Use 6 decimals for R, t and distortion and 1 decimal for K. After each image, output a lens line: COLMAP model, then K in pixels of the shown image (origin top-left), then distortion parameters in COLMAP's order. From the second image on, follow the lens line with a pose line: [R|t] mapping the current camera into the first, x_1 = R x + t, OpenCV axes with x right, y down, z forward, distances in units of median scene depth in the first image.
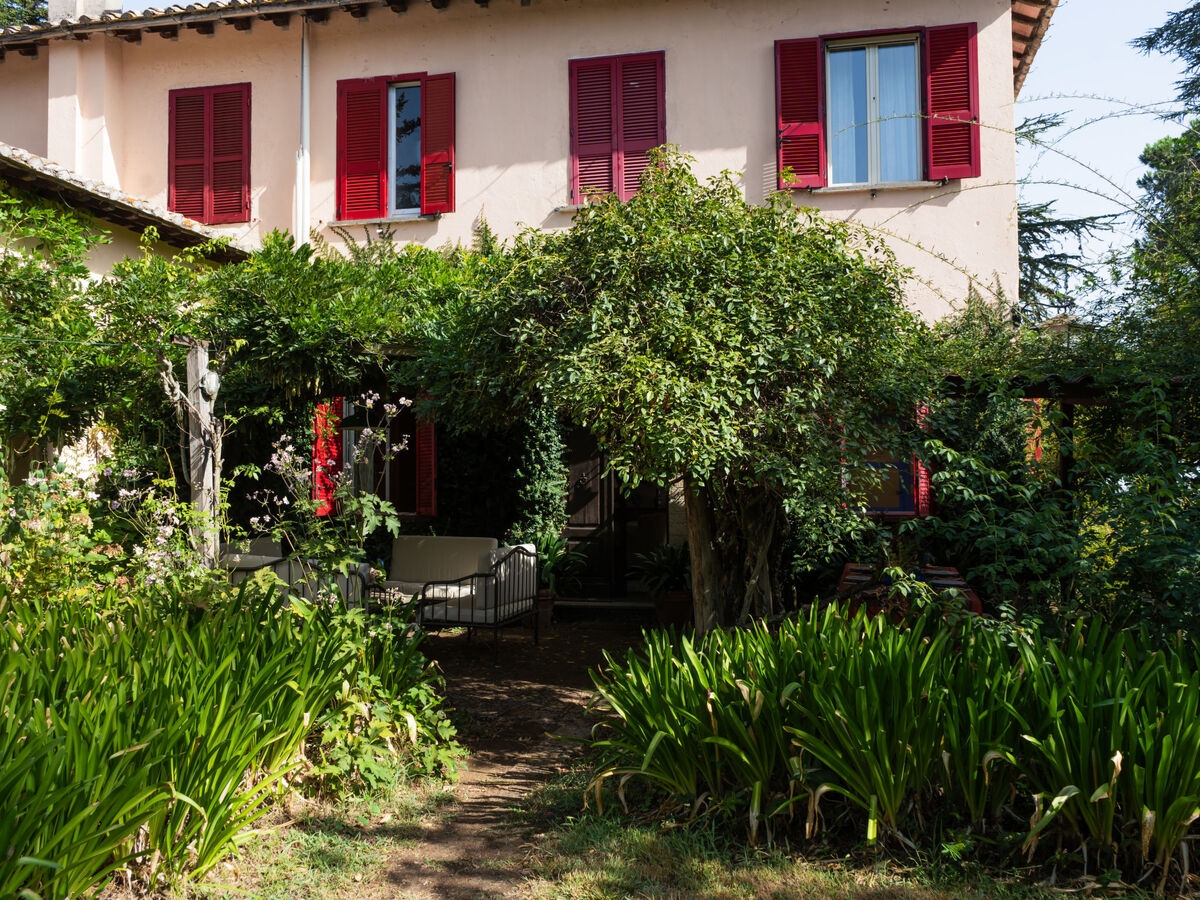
lens RADIAL K [[1062.4, 0, 598.8], [0, 1062.4, 441.4], [0, 0, 1]] dist [-0.018579, 0.010198]
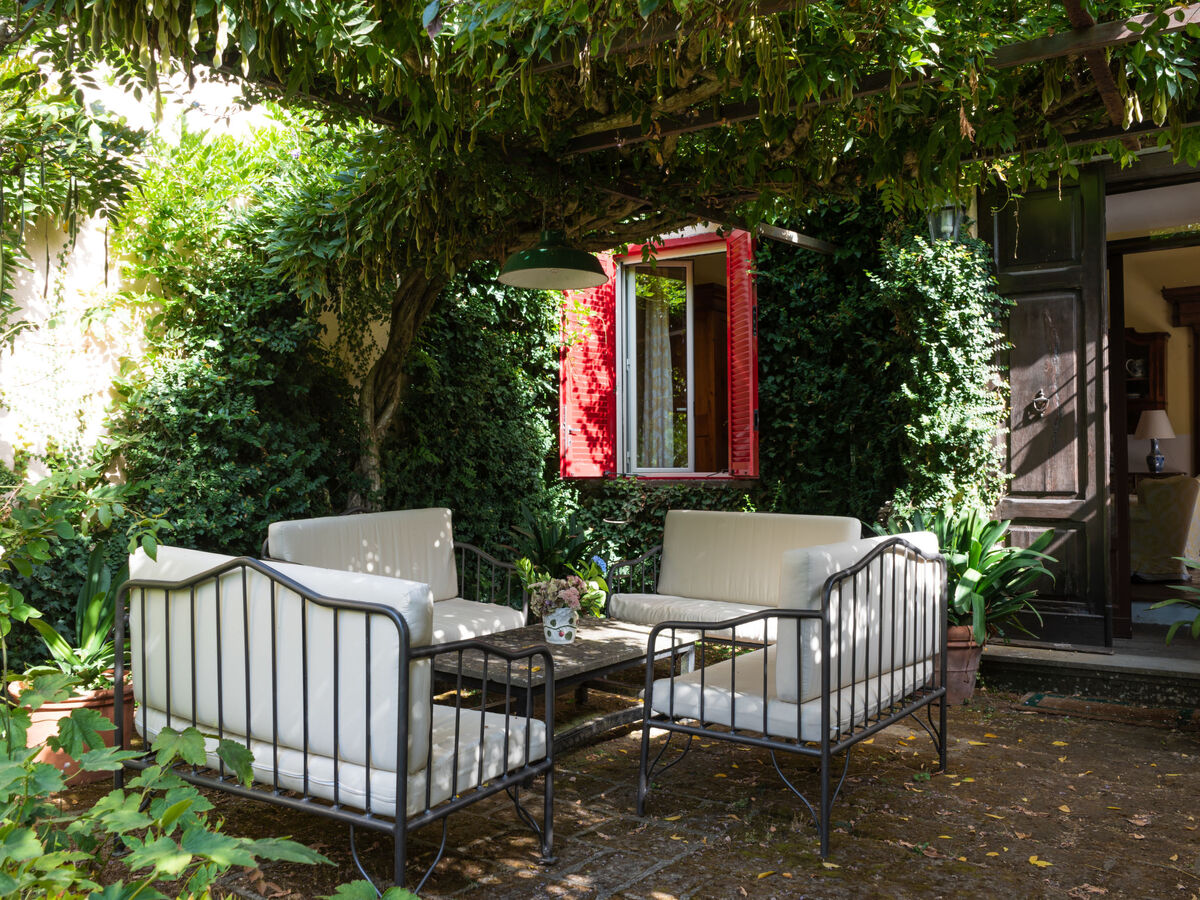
lens RADIAL K [[1062.4, 0, 598.8], [0, 1062.4, 441.4], [0, 0, 1]] dist [-0.018579, 0.010198]
pose [[0.928566, -0.009121, -0.371056, -0.023241], [0.016886, 0.999701, 0.017683, 0.042243], [0.370784, -0.022685, 0.928442, 0.470275]]
